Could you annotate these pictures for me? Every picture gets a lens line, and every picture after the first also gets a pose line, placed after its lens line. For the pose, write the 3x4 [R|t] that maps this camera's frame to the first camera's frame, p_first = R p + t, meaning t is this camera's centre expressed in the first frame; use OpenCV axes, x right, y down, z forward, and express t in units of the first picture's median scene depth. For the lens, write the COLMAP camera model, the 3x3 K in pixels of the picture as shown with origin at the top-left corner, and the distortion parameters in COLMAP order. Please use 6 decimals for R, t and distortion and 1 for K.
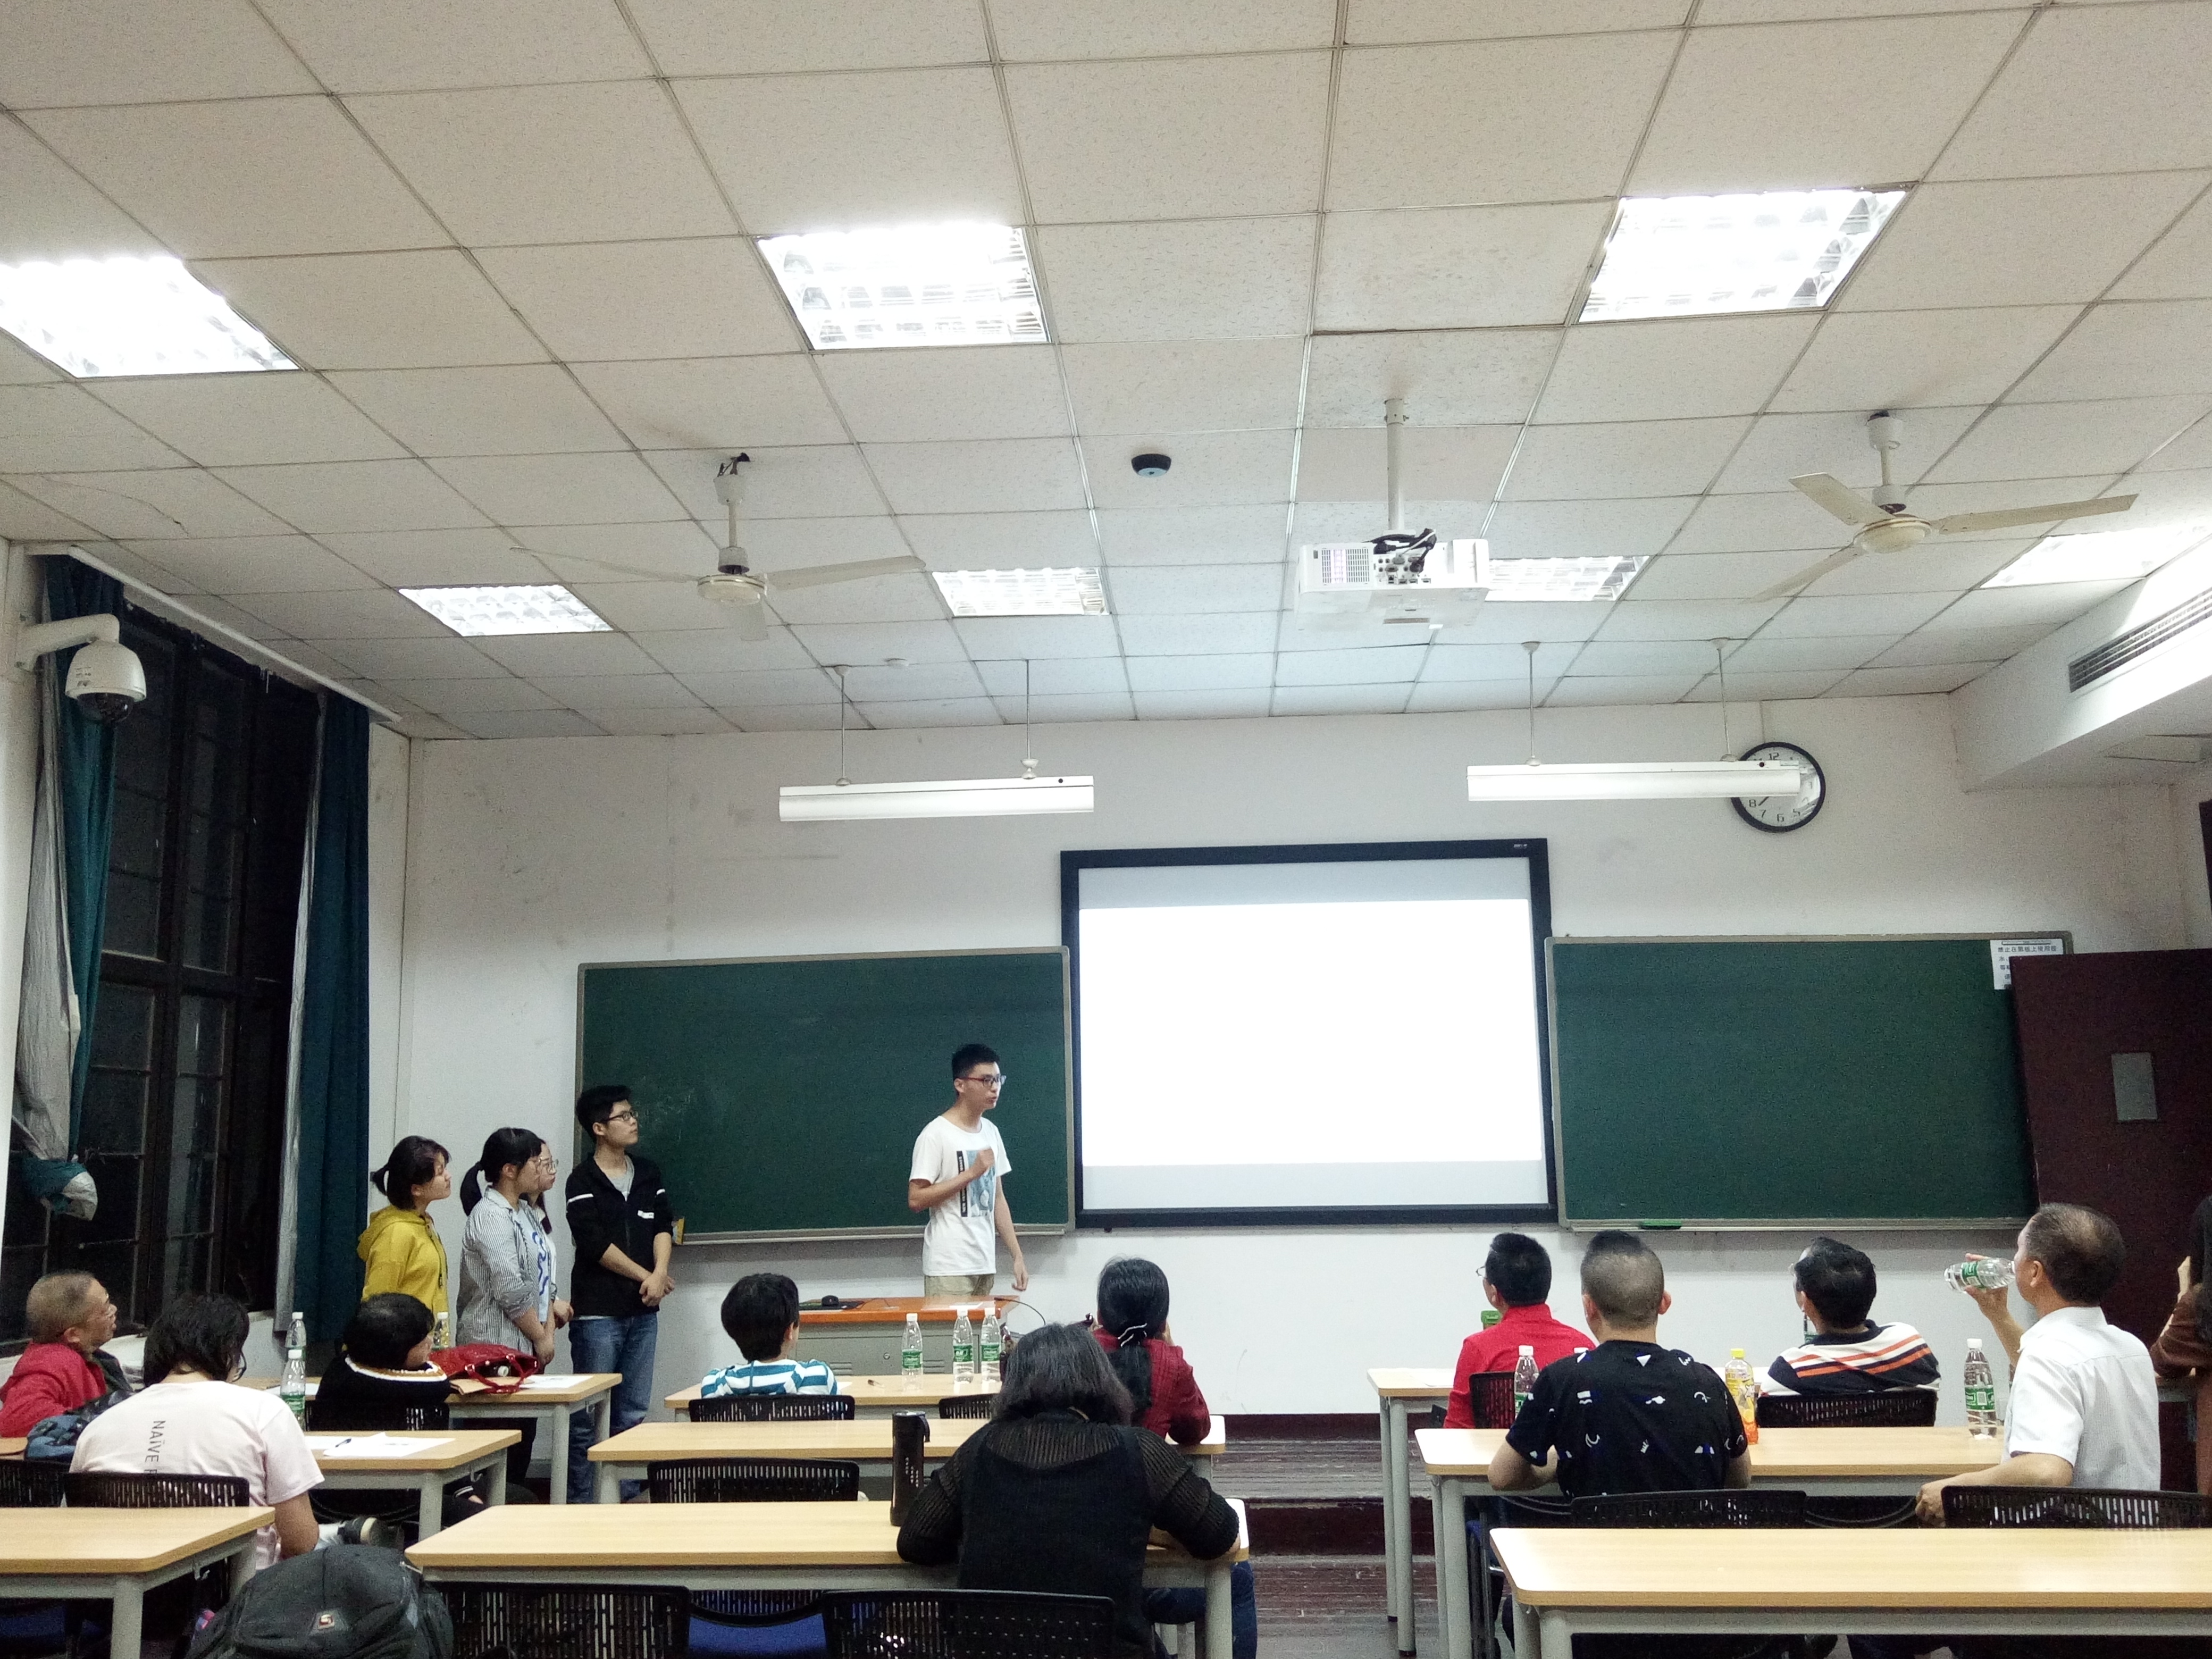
lens RADIAL K [[1846.7, 0, 1106.0], [0, 1846.7, 829.5], [0, 0, 1]] dist [0.081944, -0.136065]
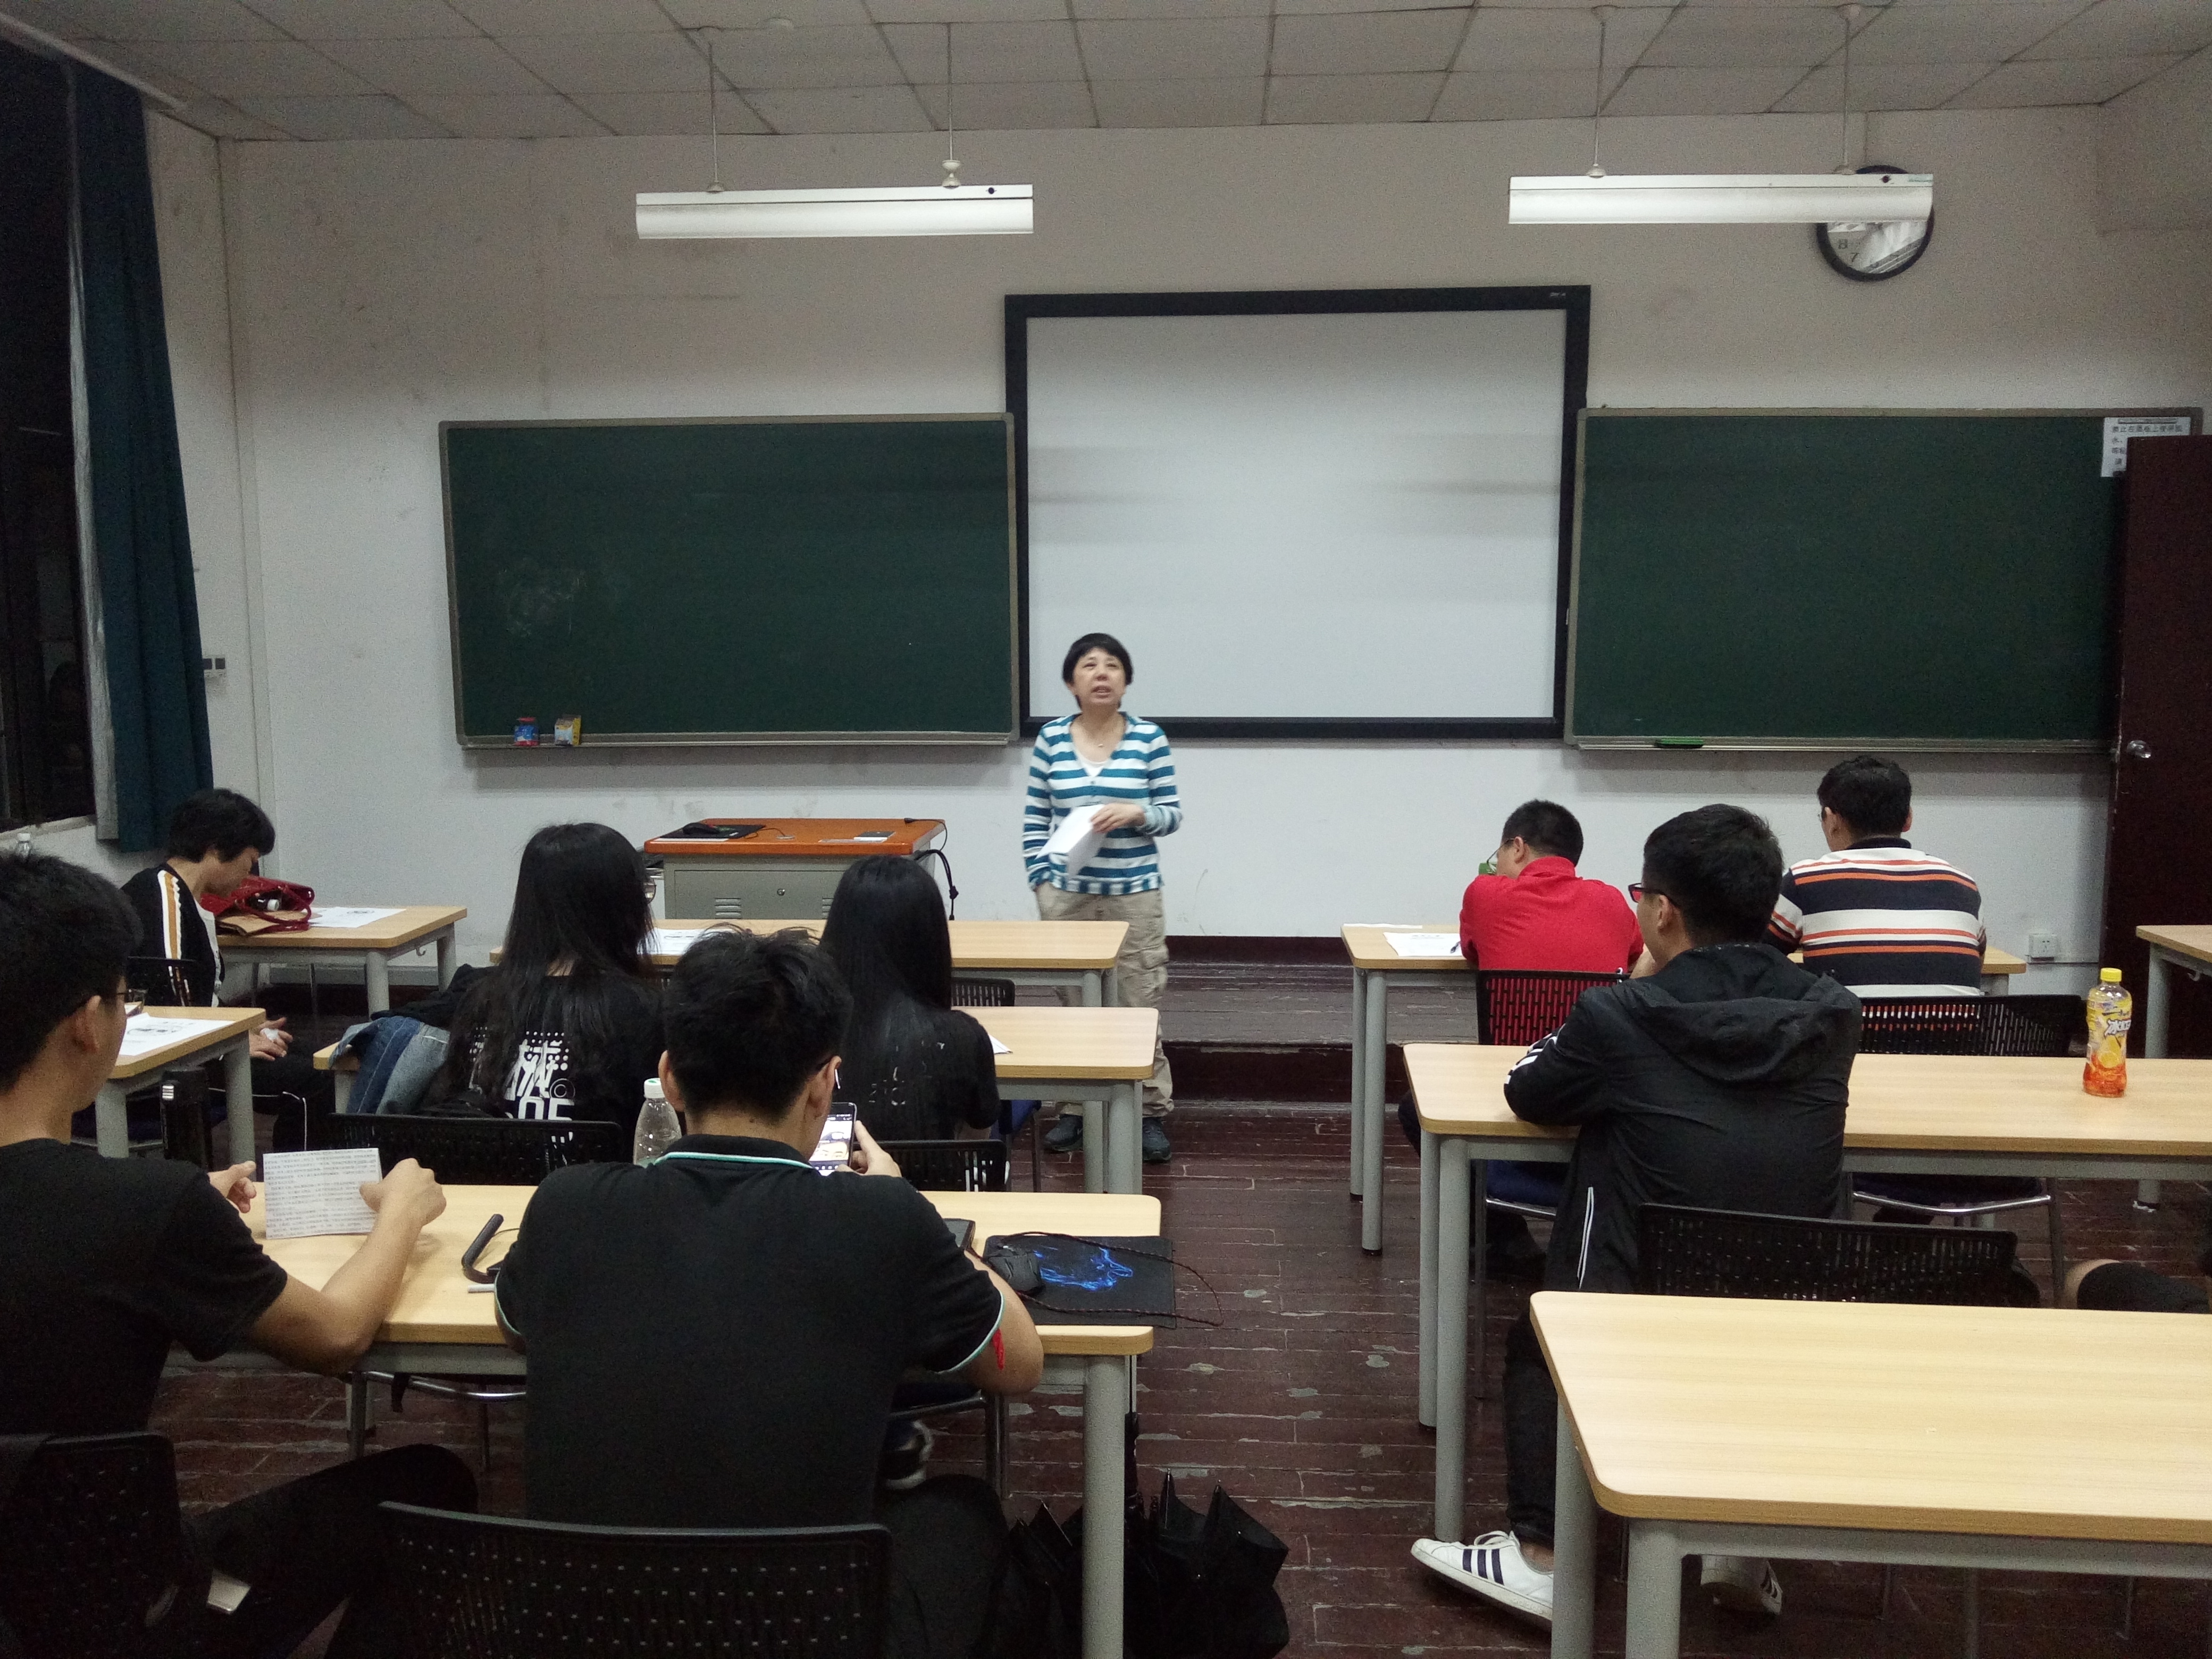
lens RADIAL K [[1846.7, 0, 1106.0], [0, 1846.7, 829.5], [0, 0, 1]] dist [0.081944, -0.136065]
pose [[0.999840, 0.014172, 0.010934, 0.016952], [-0.016619, 0.961856, 0.273050, 0.015626], [-0.006647, -0.273188, 0.961938, 0.143896]]
